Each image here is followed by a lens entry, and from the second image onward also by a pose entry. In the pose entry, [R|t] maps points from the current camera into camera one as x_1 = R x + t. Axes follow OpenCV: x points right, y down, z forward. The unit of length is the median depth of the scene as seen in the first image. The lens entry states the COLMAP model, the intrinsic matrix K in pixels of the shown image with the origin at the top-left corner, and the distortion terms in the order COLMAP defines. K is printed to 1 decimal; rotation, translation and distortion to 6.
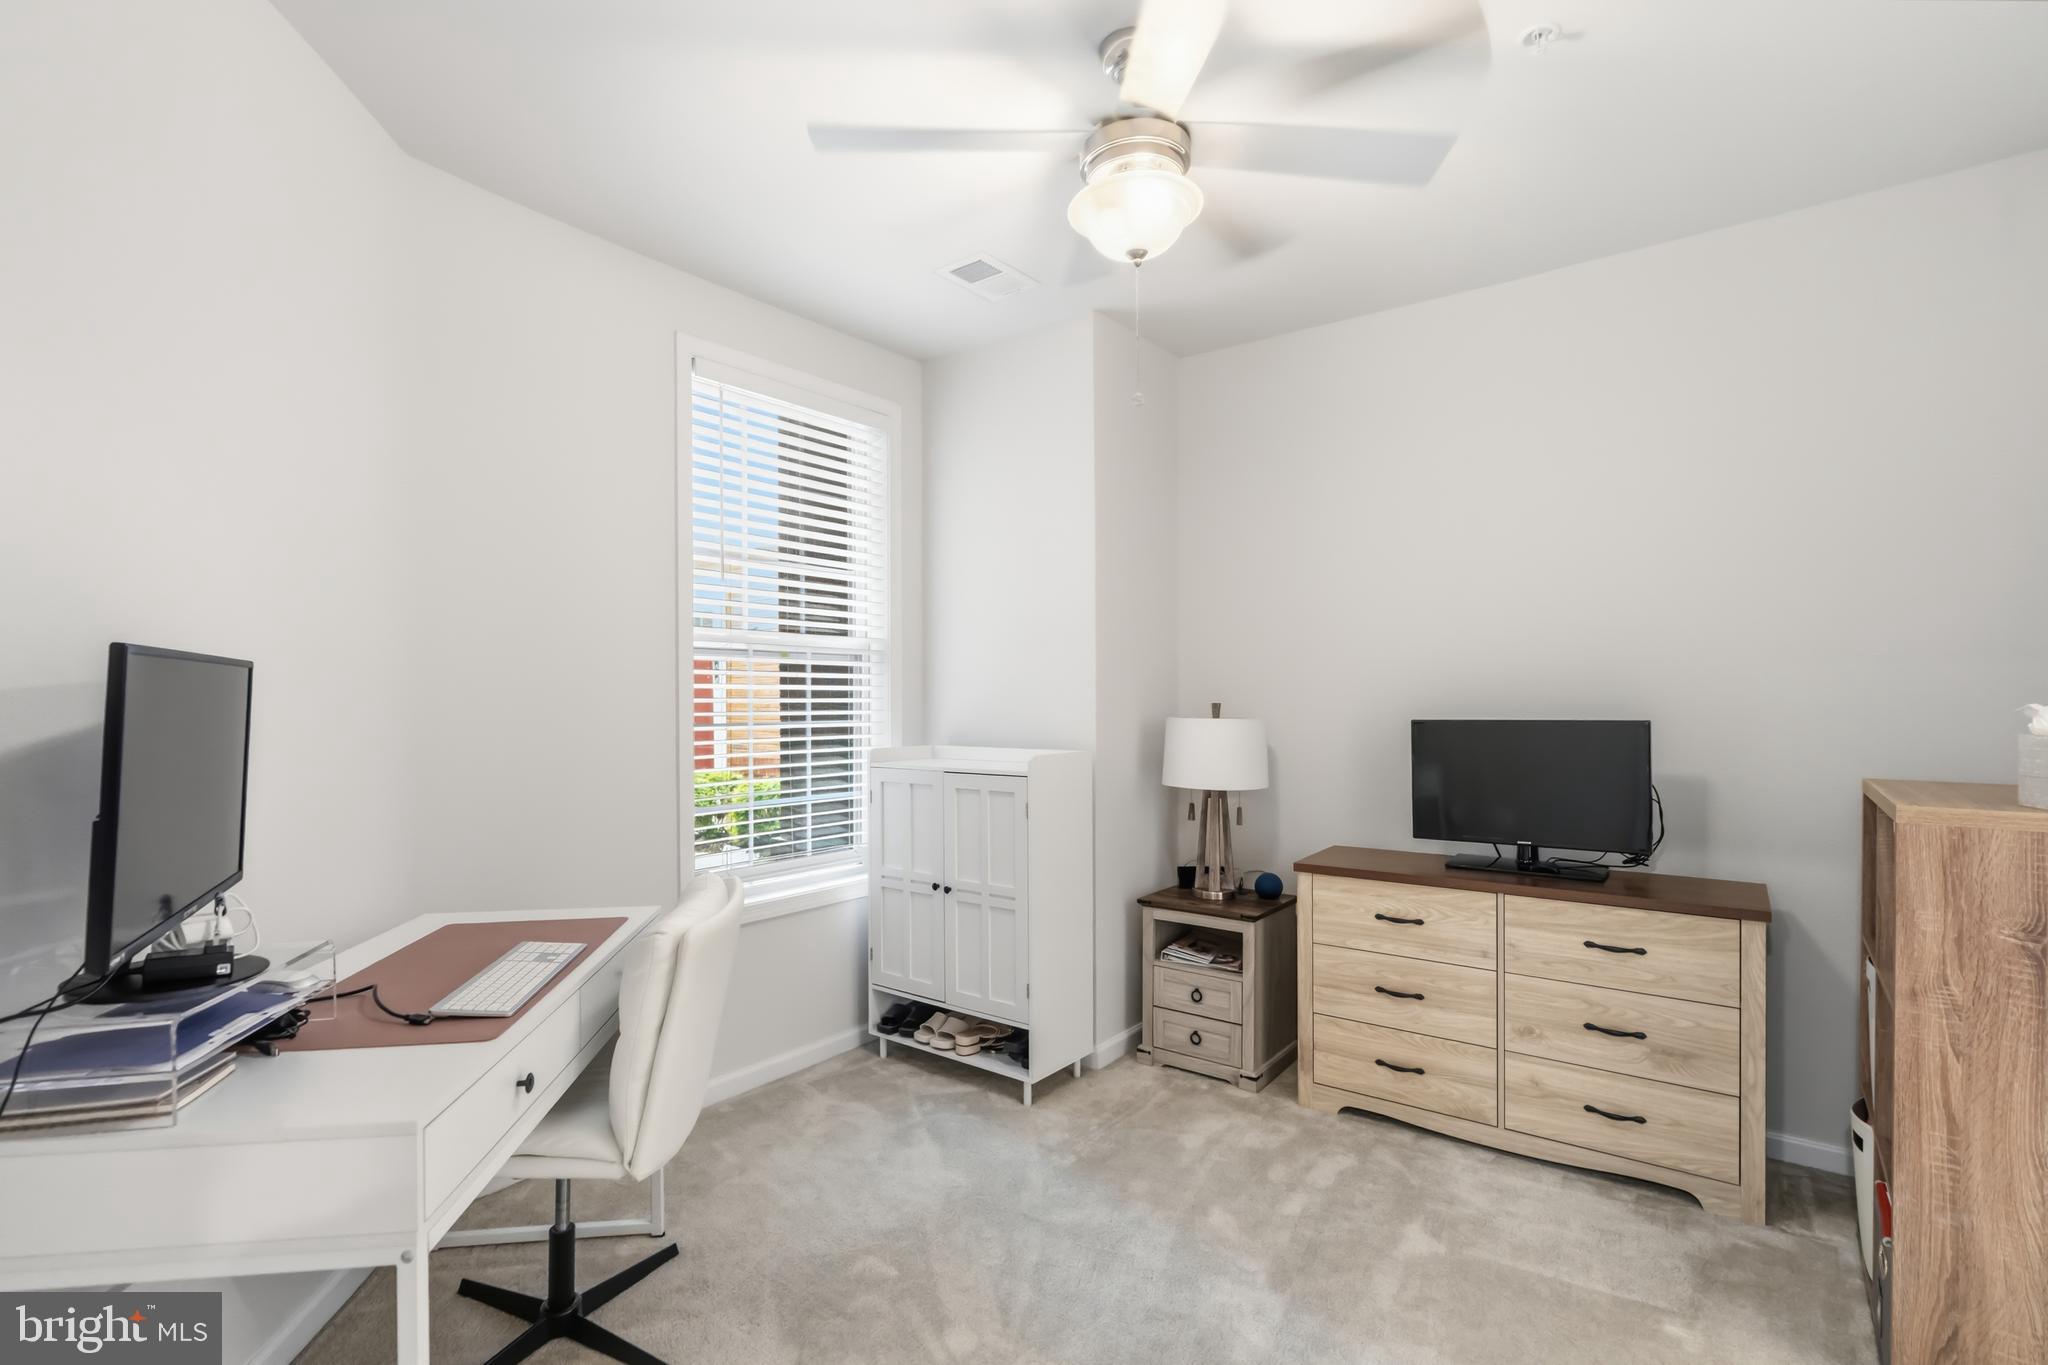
lens RADIAL K [[931.2, 0, 1003.1], [0, 931.2, 689.9], [0, 0, 1]] dist [-0.001634, 0.000946]
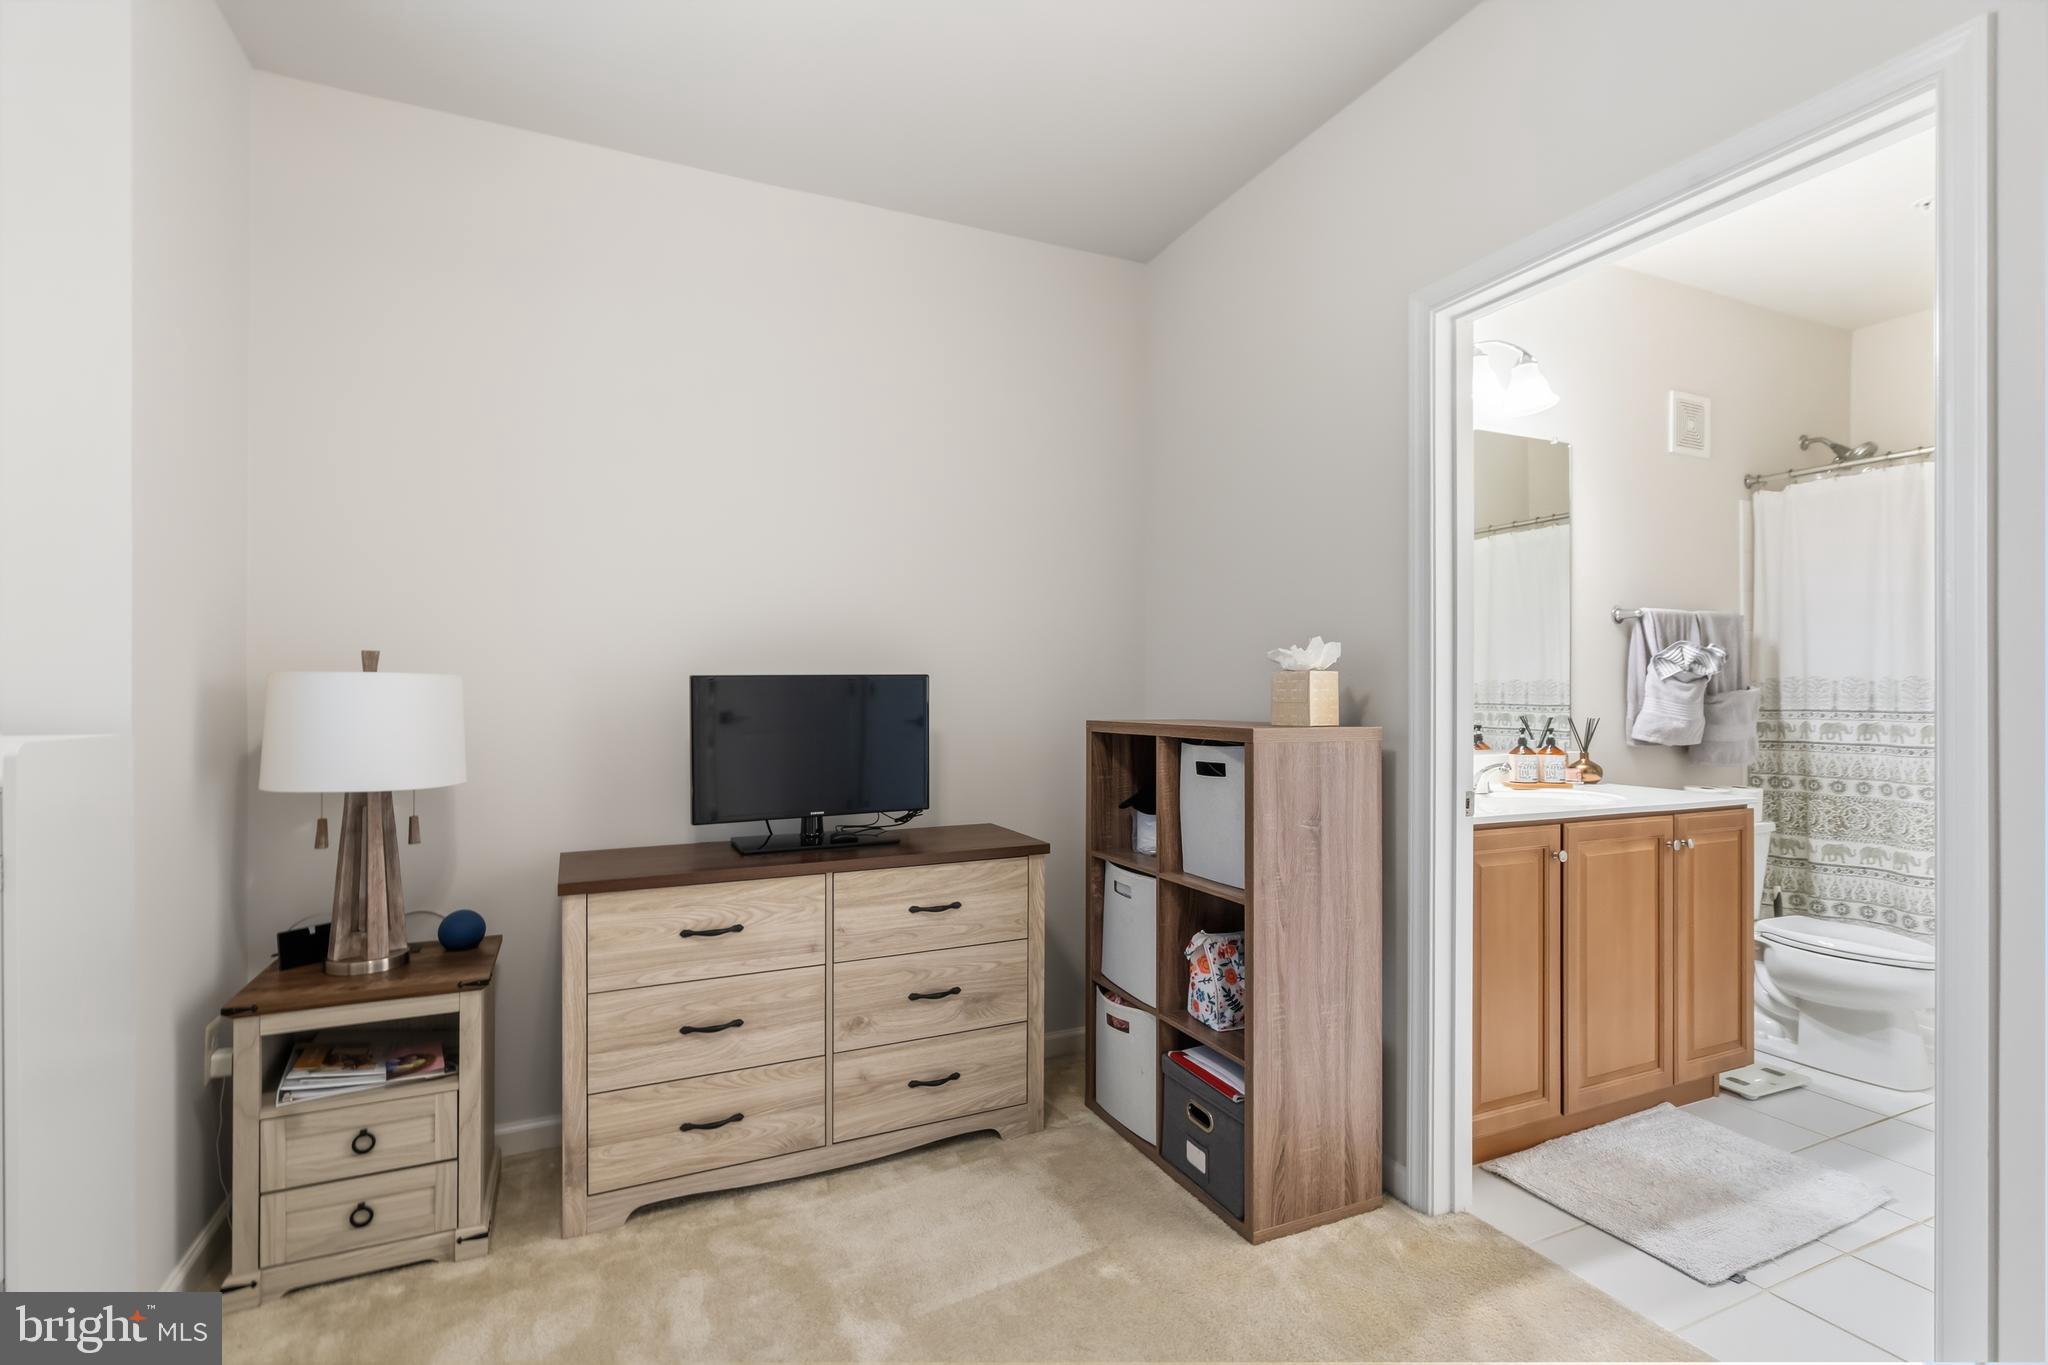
lens RADIAL K [[931.2, 0, 1010.7], [0, 931.2, 694.6], [0, 0, 1]] dist [-0.001634, 0.000946]
pose [[0.467304, 0.001599, 0.884095, -0.137789], [-0.008557, 0.999960, 0.002715, 0.046916], [-0.884055, -0.008834, 0.467299, 0.421088]]
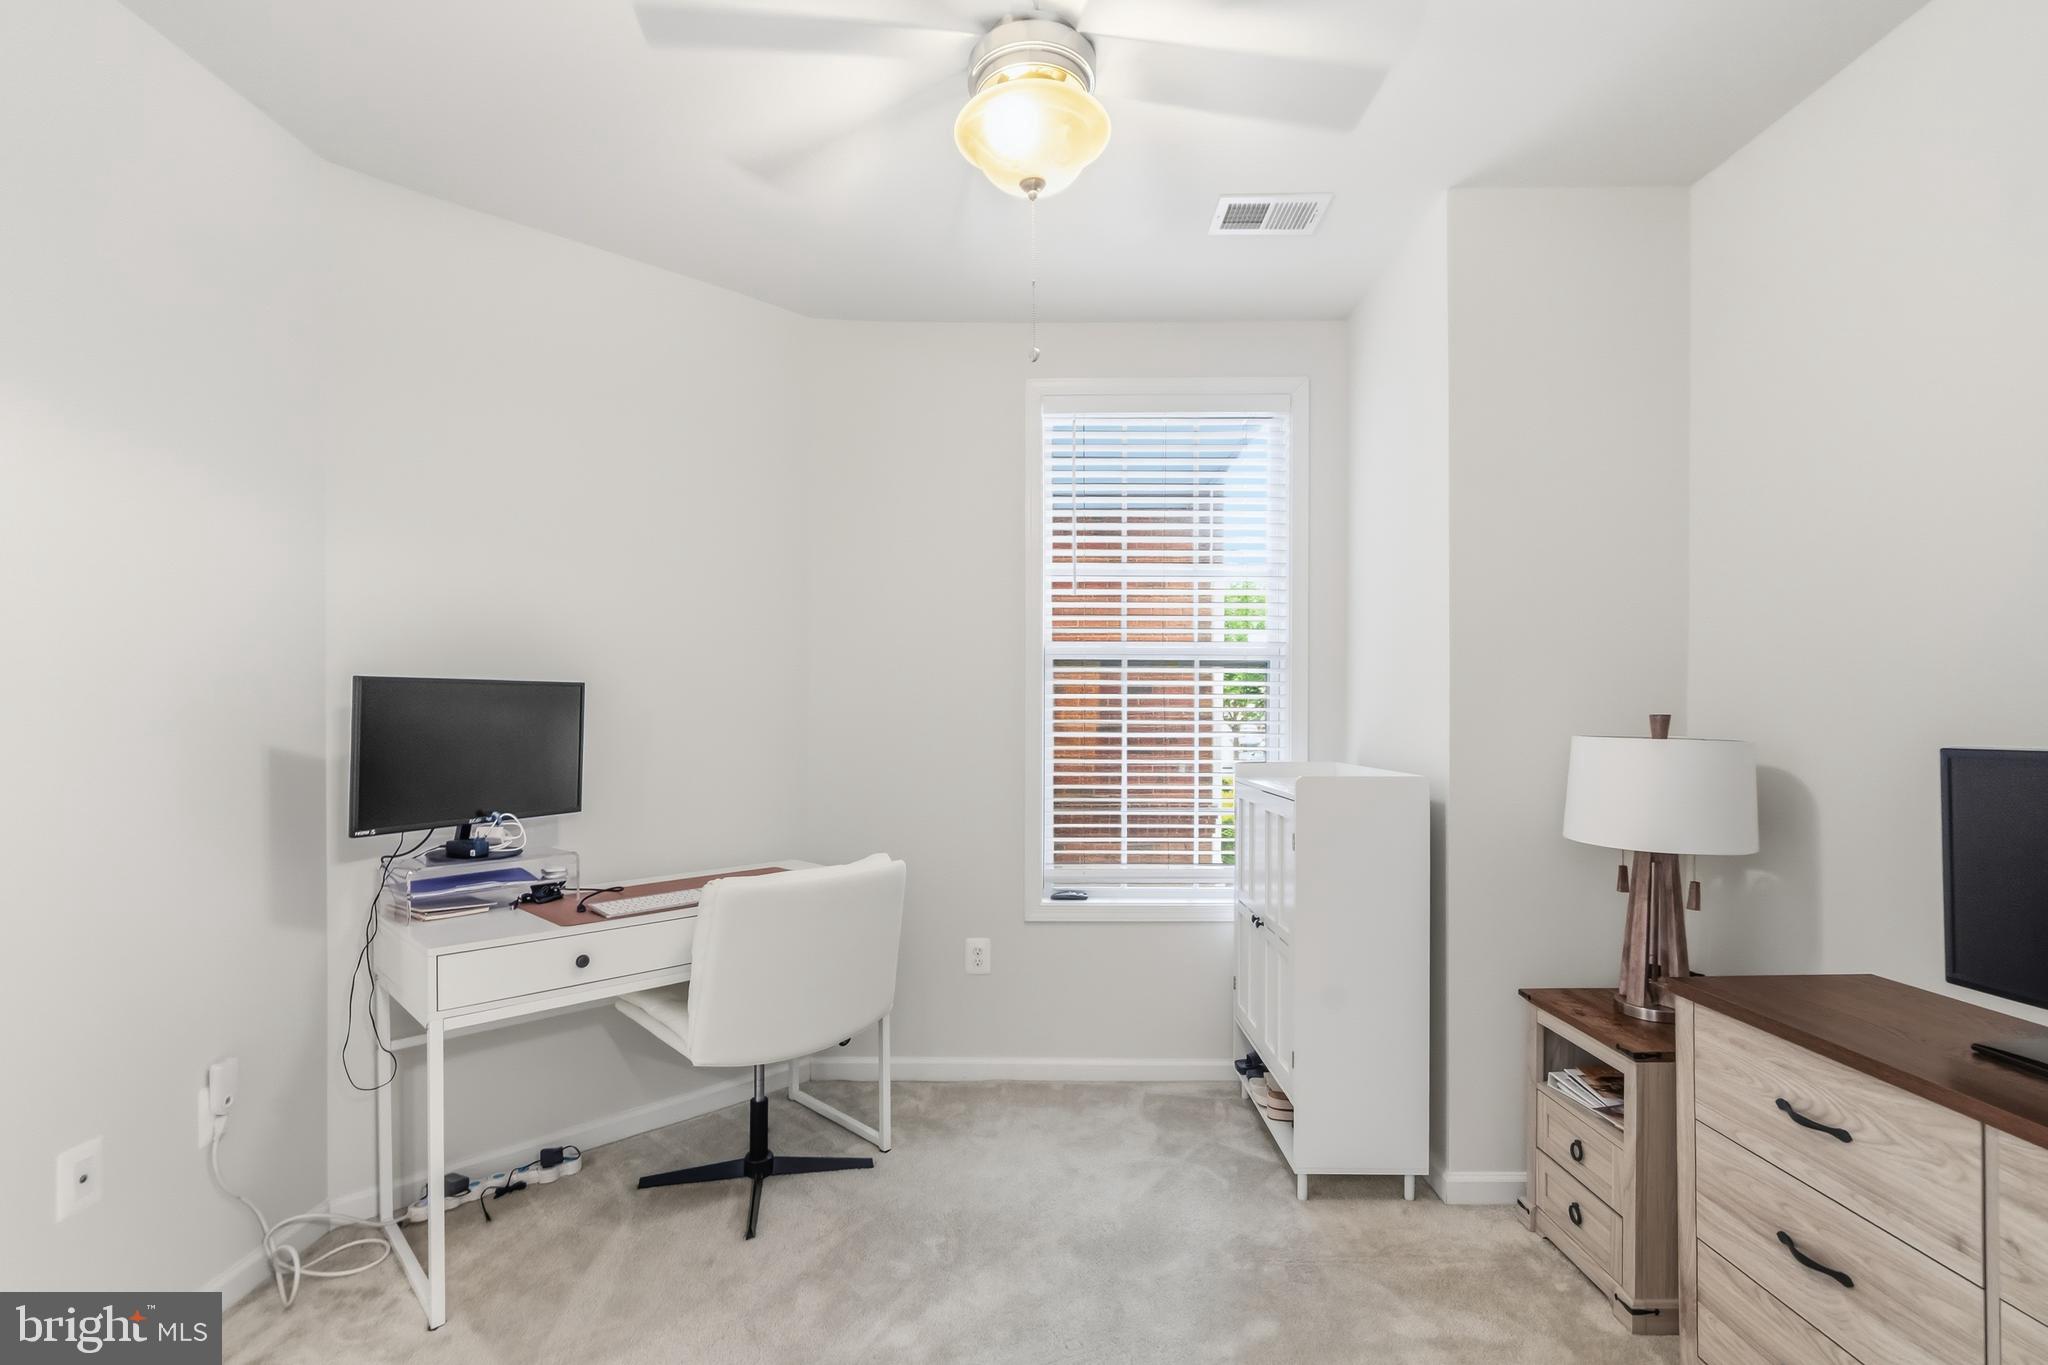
lens RADIAL K [[931.2, 0, 1024.4], [0, 931.2, 697.8], [0, 0, 1]] dist [-0.001634, 0.000946]
pose [[0.620006, -0.011583, -0.784511, 0.561561], [0.007345, 0.999933, -0.008958, 0.005688], [0.784562, -0.000208, 0.620050, 0.311108]]
